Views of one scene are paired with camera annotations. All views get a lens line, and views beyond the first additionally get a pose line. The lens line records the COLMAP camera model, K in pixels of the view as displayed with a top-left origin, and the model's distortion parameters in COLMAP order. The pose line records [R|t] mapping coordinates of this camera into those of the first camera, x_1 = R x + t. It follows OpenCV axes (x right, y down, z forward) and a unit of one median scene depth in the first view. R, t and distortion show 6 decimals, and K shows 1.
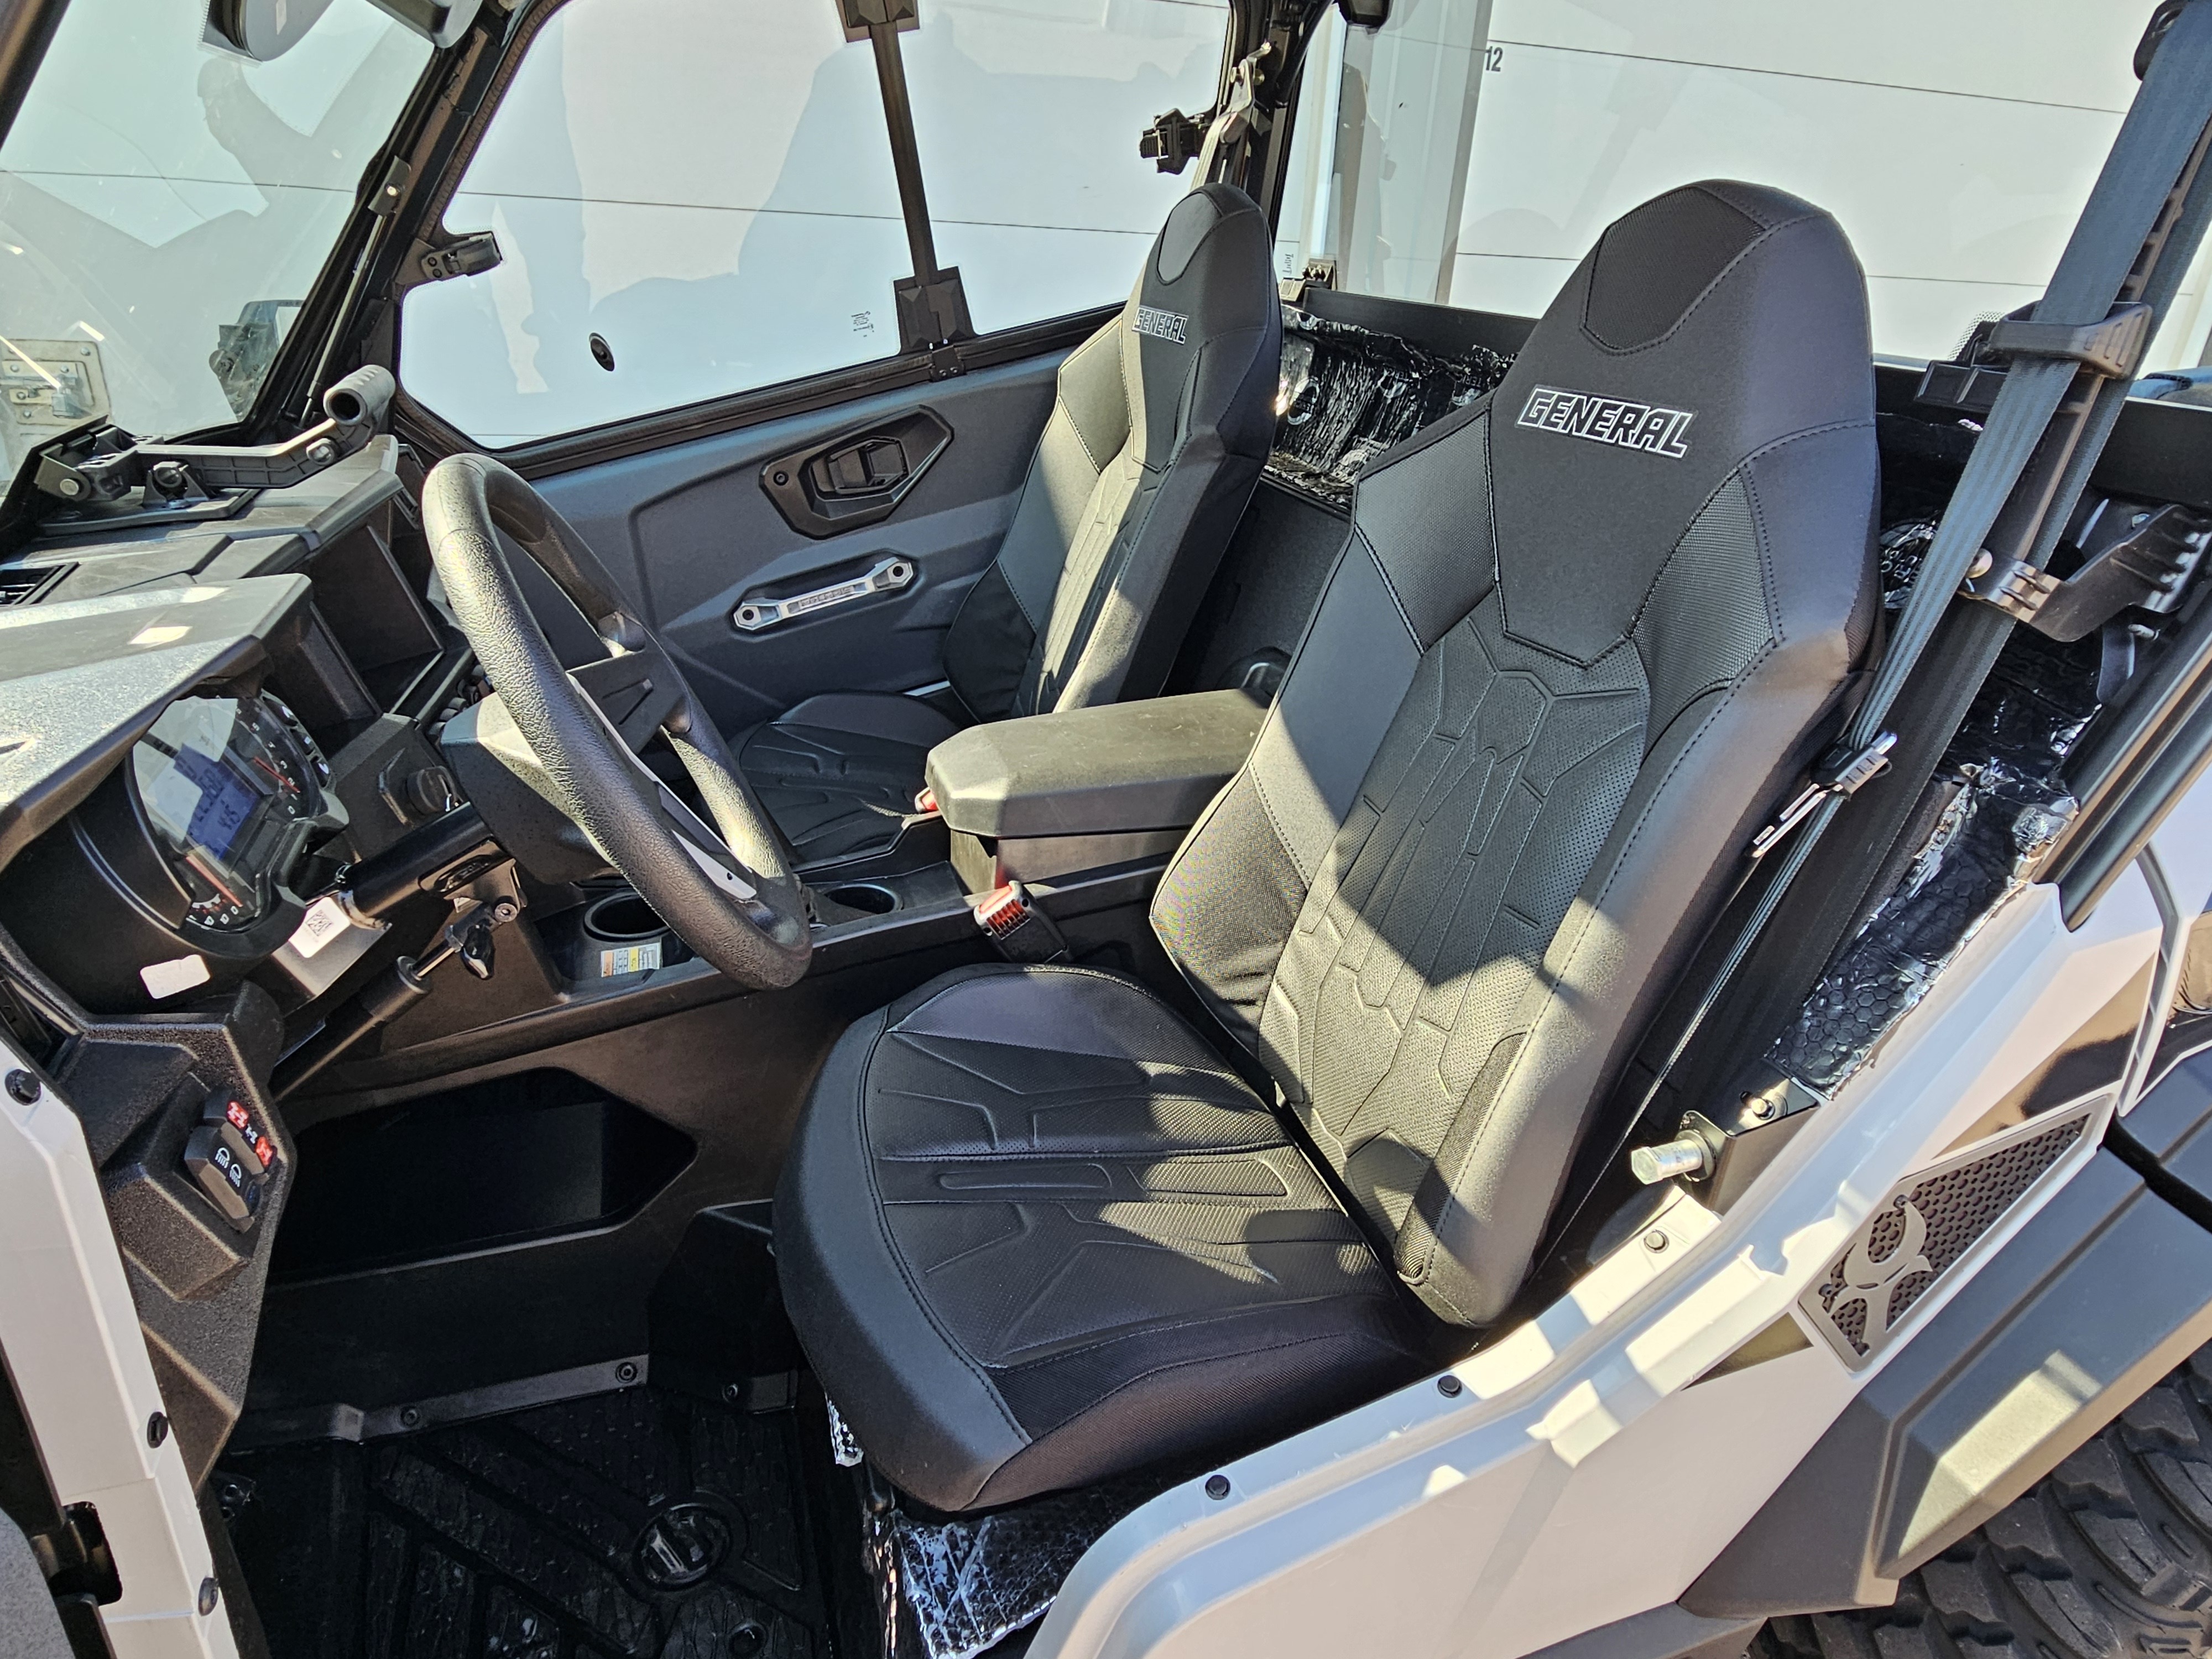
lens RADIAL K [[1356.4, 0, 1093.2], [0, 1356.4, 815.9], [0, 0, 1]] dist [0.002223, 0.001484]
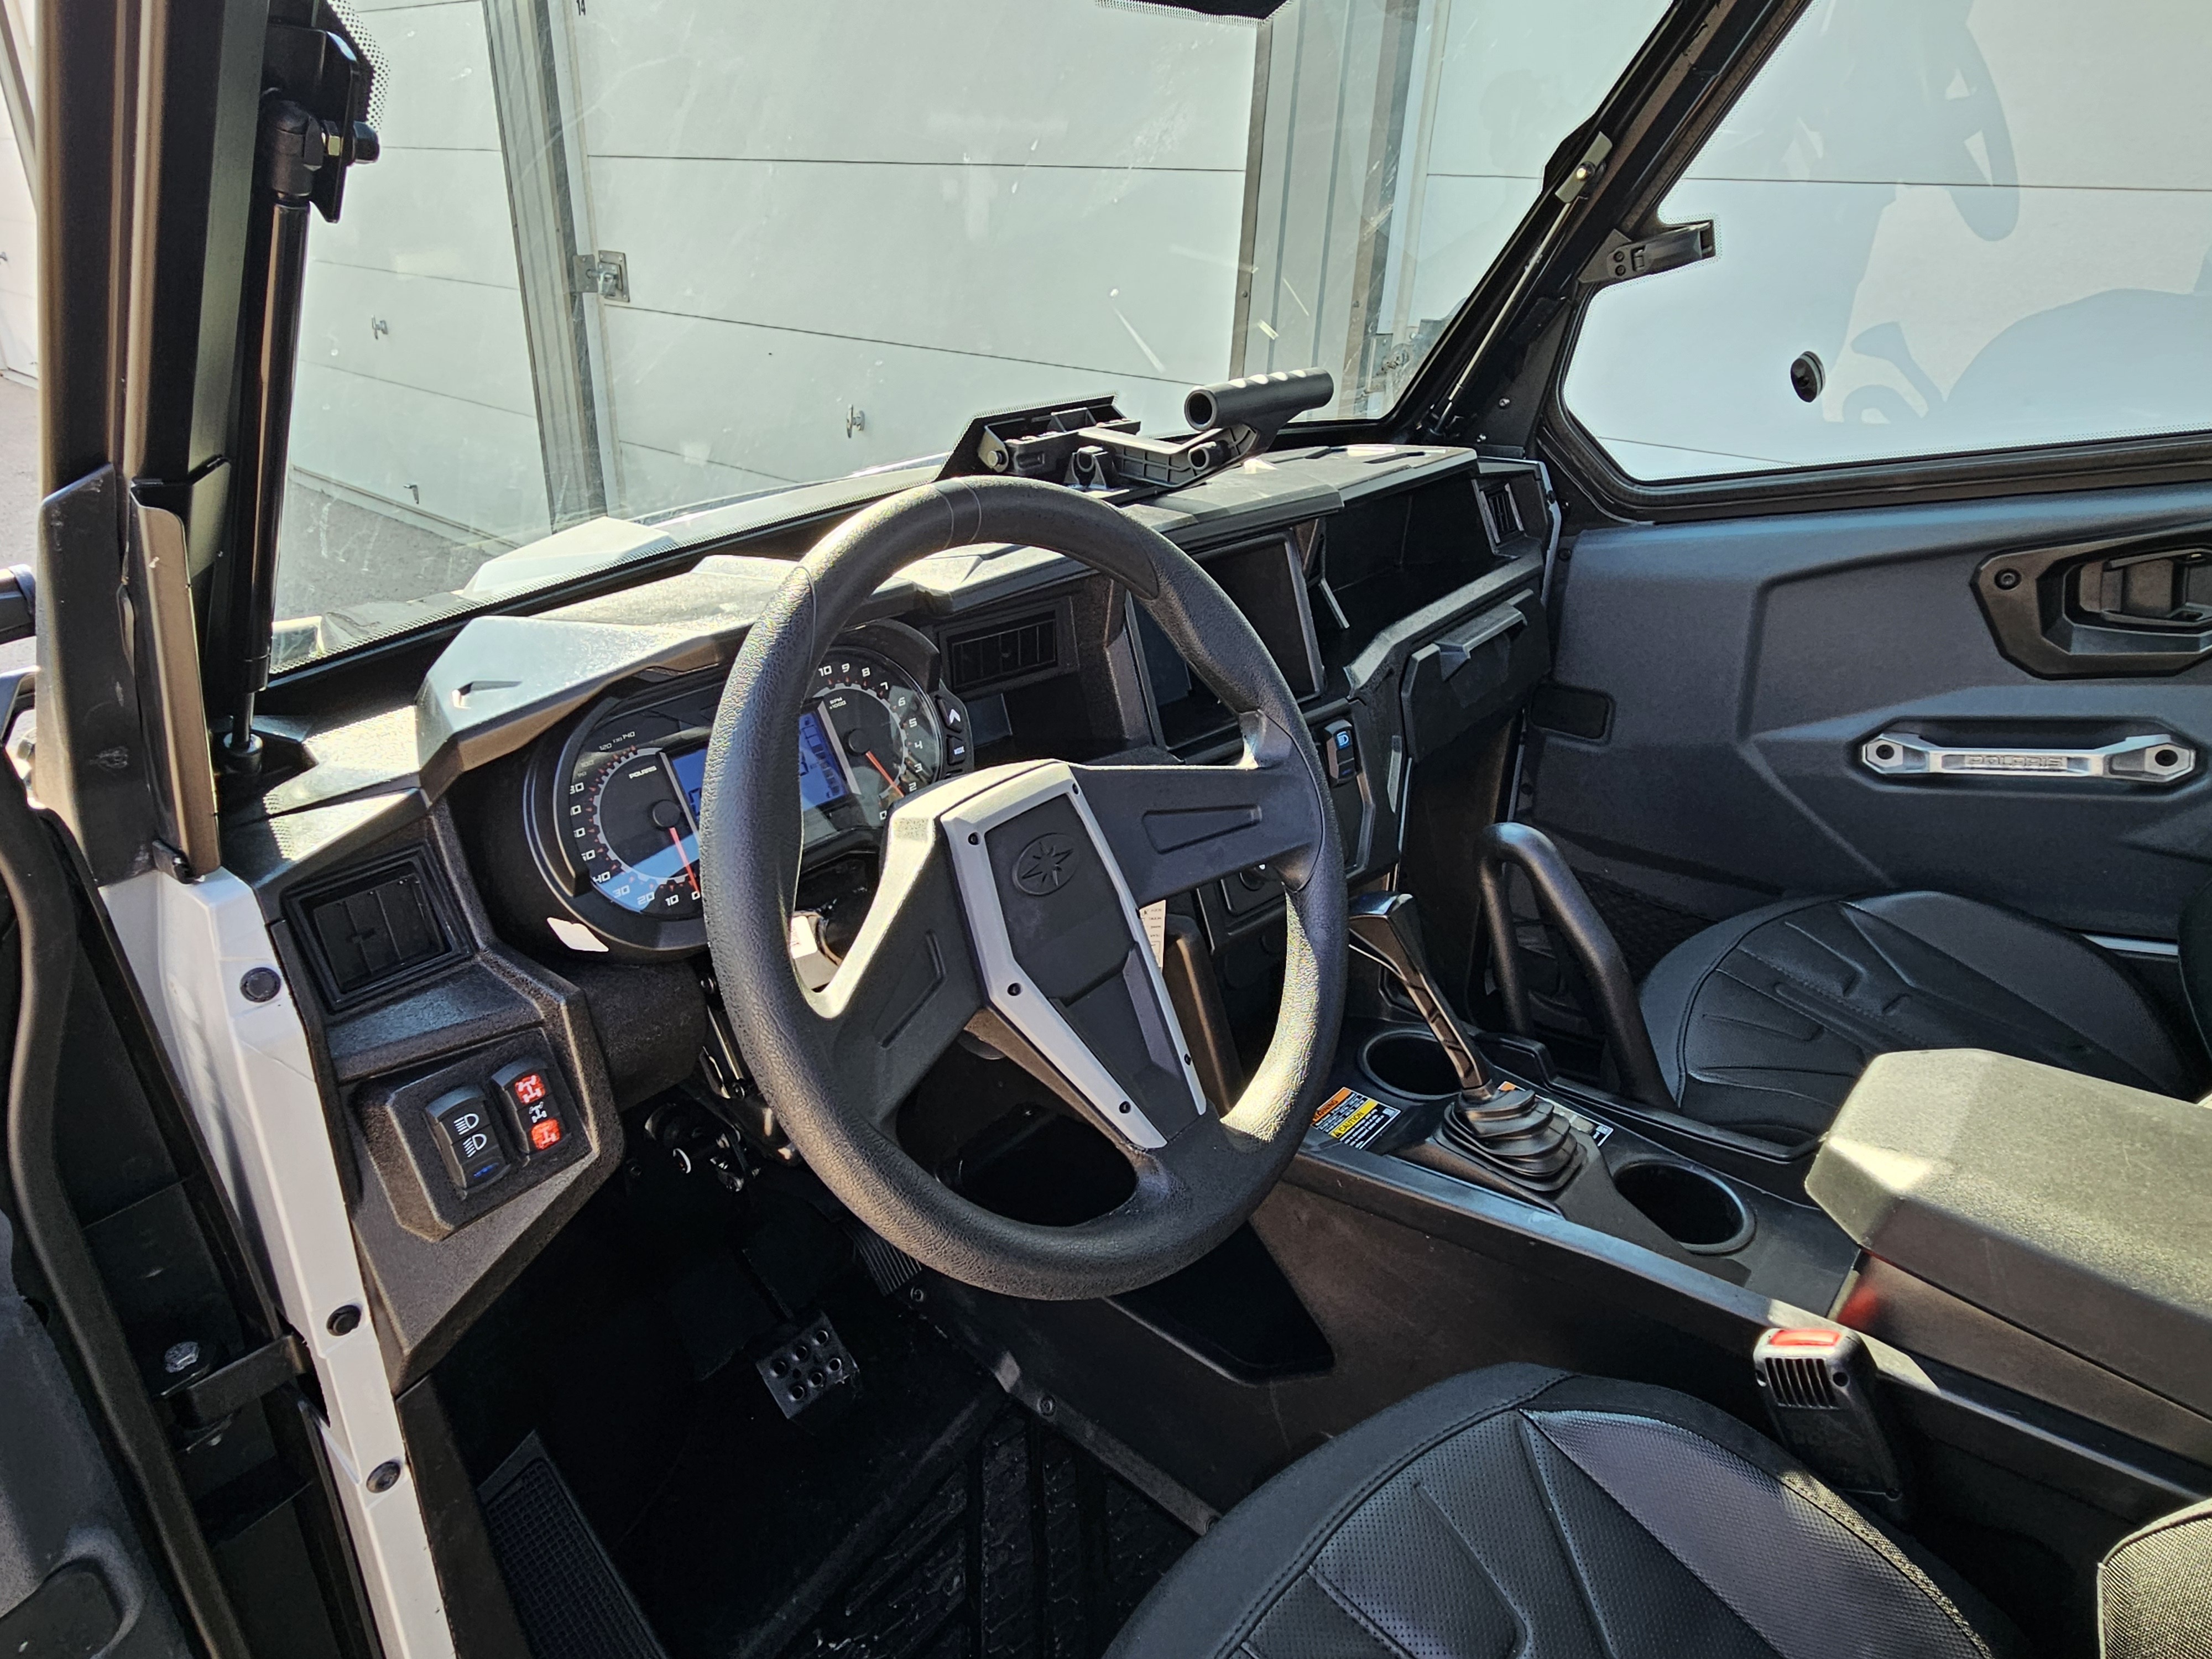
lens RADIAL K [[1356.4, 0, 1093.2], [0, 1356.4, 815.9], [0, 0, 1]] dist [0.002223, 0.001484]
pose [[0.515682, 0.334182, -0.788920, 0.110179], [-0.337730, 0.925526, 0.171288, -0.099903], [0.787407, 0.178112, 0.590141, 0.254318]]
